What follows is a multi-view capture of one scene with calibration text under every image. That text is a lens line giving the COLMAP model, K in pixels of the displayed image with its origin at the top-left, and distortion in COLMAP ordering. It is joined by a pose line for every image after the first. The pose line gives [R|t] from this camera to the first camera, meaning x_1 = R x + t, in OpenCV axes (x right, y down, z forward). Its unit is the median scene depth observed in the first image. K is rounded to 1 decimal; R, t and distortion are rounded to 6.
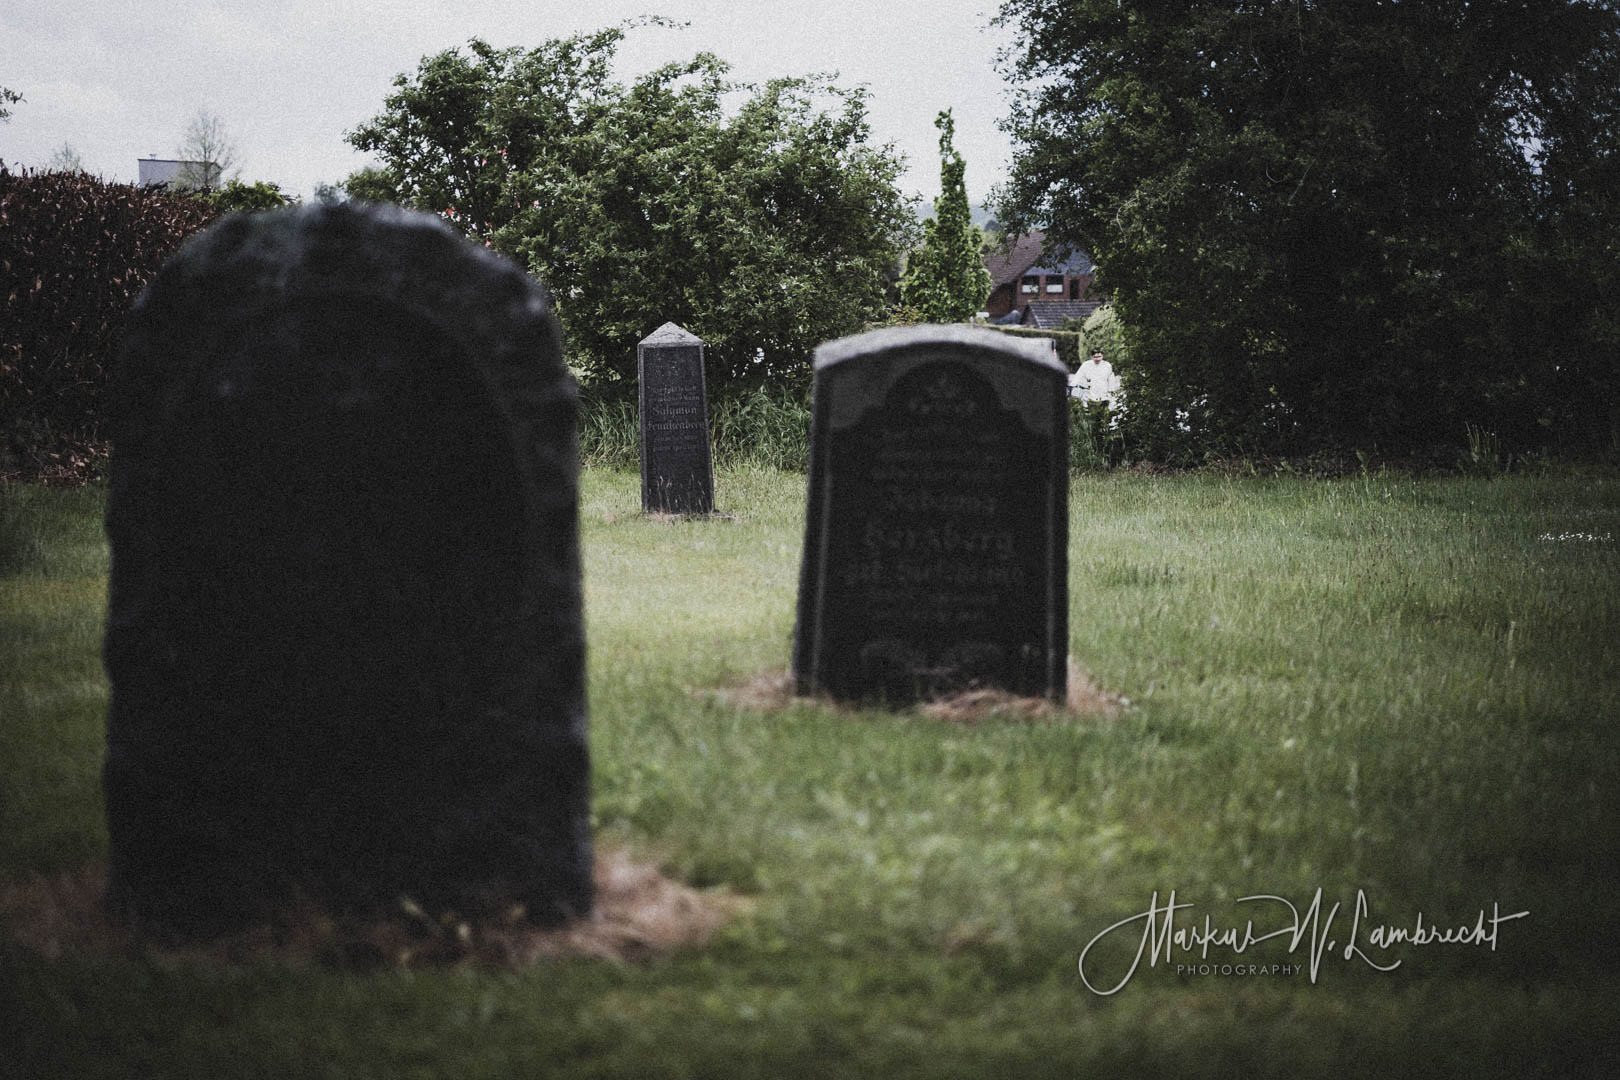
lens RADIAL K [[2530.0, 0, 810.0], [0, 2530.0, 540.0], [0, 0, 1]] dist [-0.010341, 0.005917]
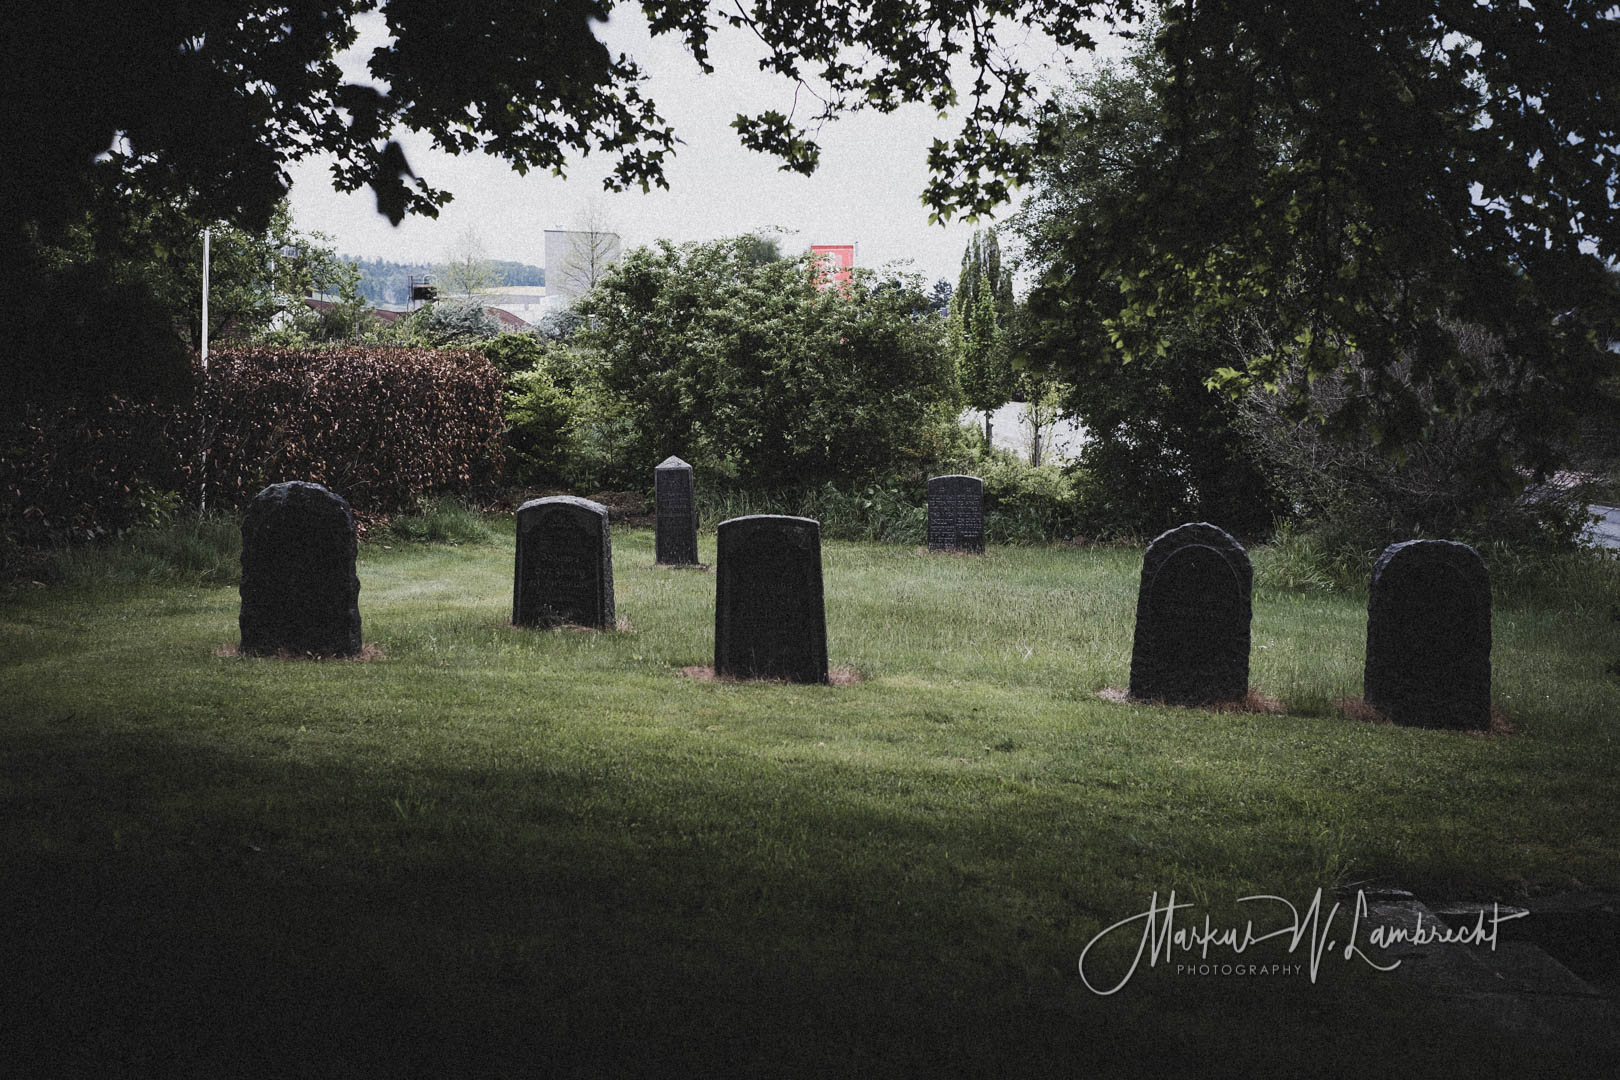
lens RADIAL K [[2547.0, 0, 810.0], [0, 2547.0, 540.0], [0, 0, 1]] dist [-0.014152, 0.147964]
pose [[0.987068, 0.017350, -0.159359, 0.220576], [-0.020924, 0.999565, -0.020780, 0.005059], [0.158929, 0.023846, 0.987002, -0.501835]]
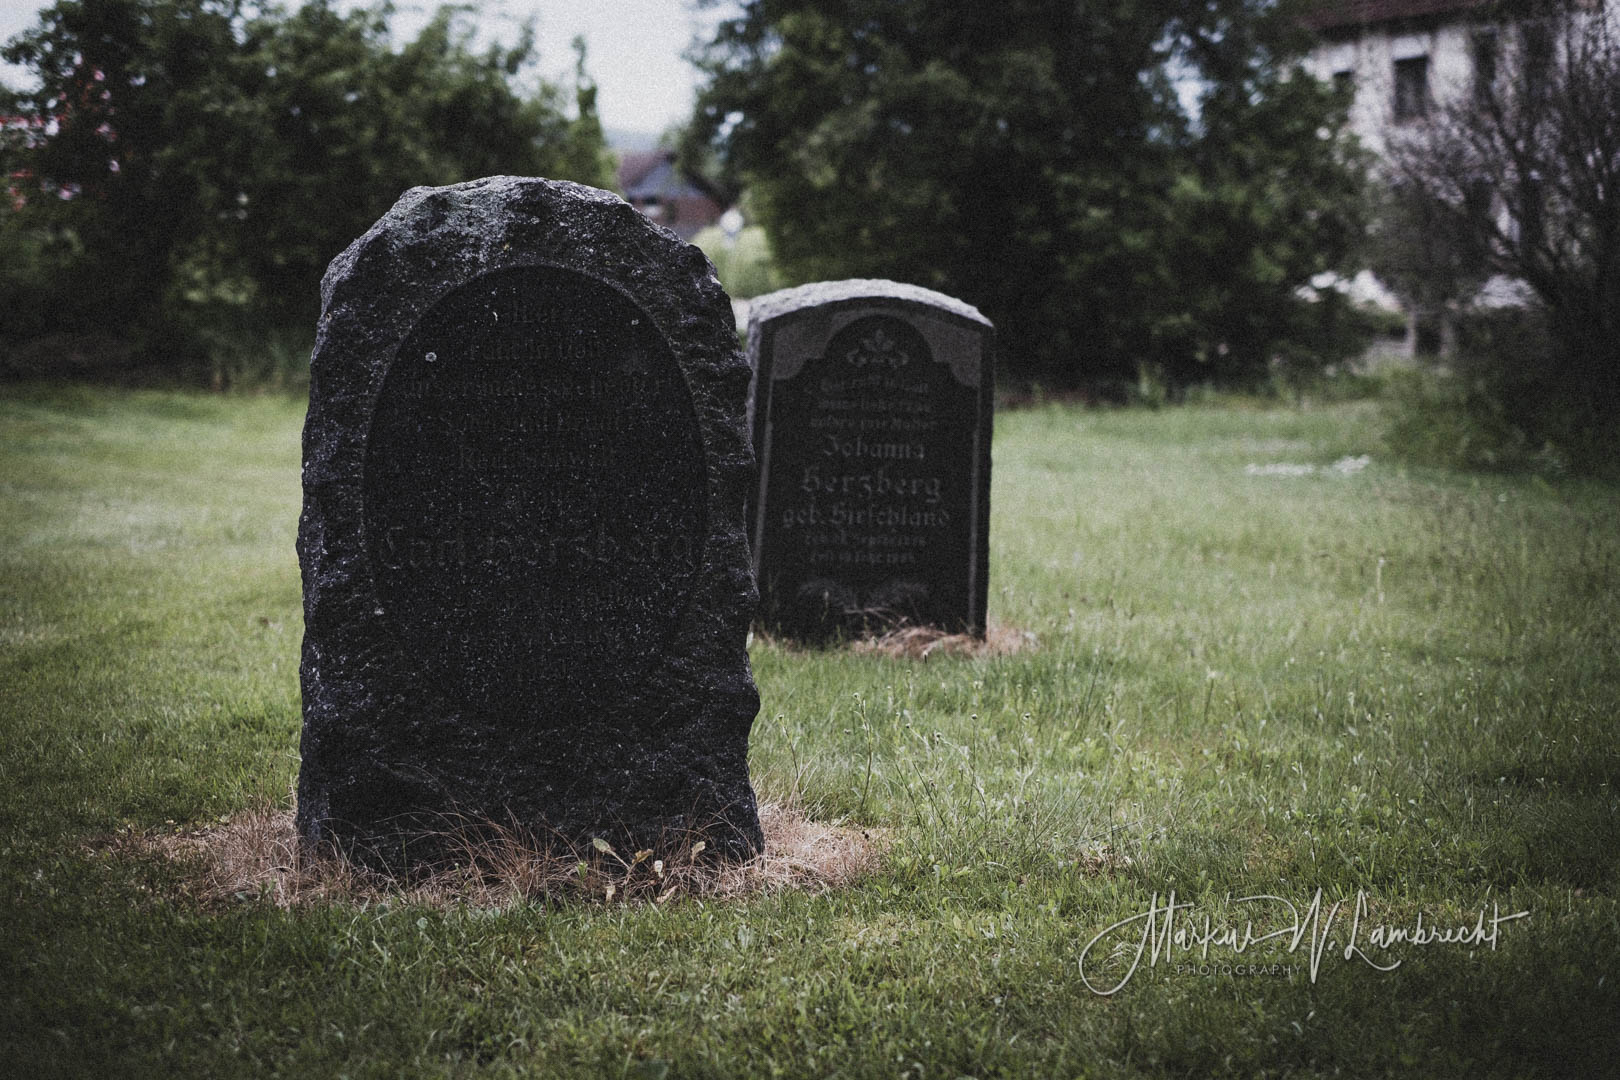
lens RADIAL K [[2547.0, 0, 810.0], [0, 2547.0, 540.0], [0, 0, 1]] dist [-0.014152, 0.147964]
pose [[0.986758, -0.005402, 0.162112, -0.041047], [0.000528, 0.999547, 0.030091, -0.002593], [-0.162201, -0.029607, 0.986313, -0.011310]]
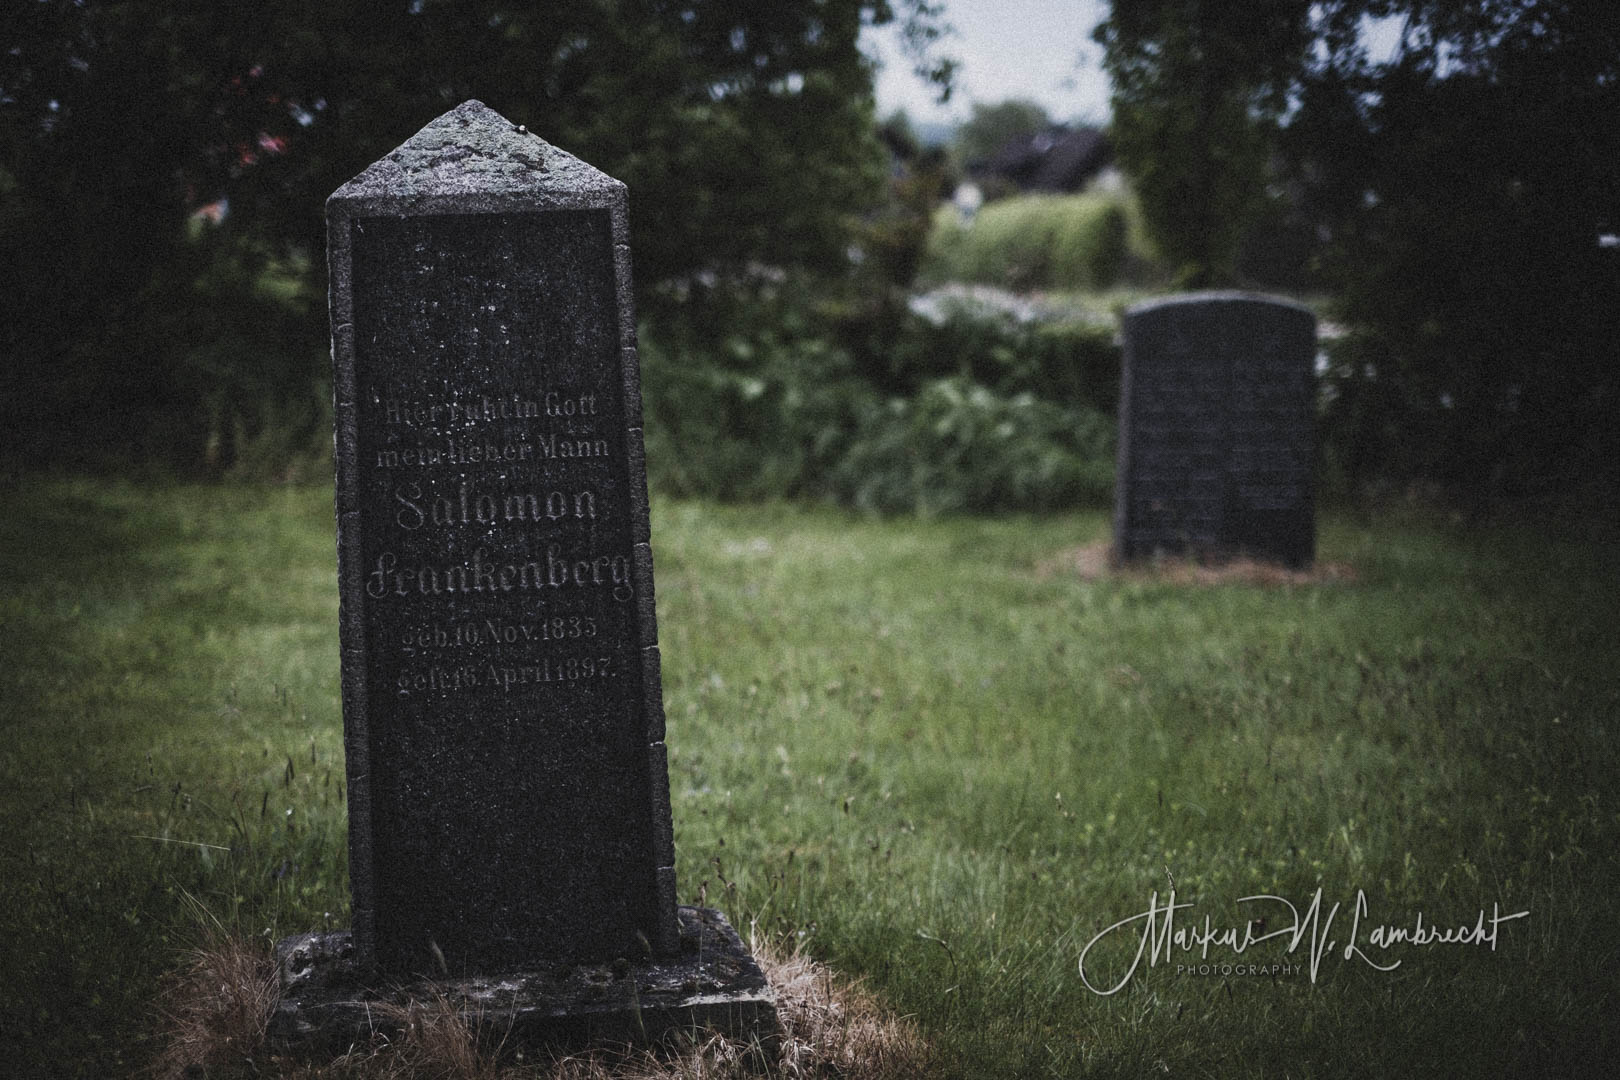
lens RADIAL K [[2512.1, 0, 810.0], [0, 2512.1, 540.0], [0, 0, 1]] dist [-0.003655, -0.030130]
pose [[0.996172, -0.002117, 0.087385, -0.031024], [-0.001160, 0.999298, 0.037442, -0.038463], [-0.087403, -0.037400, 0.995471, 0.533064]]
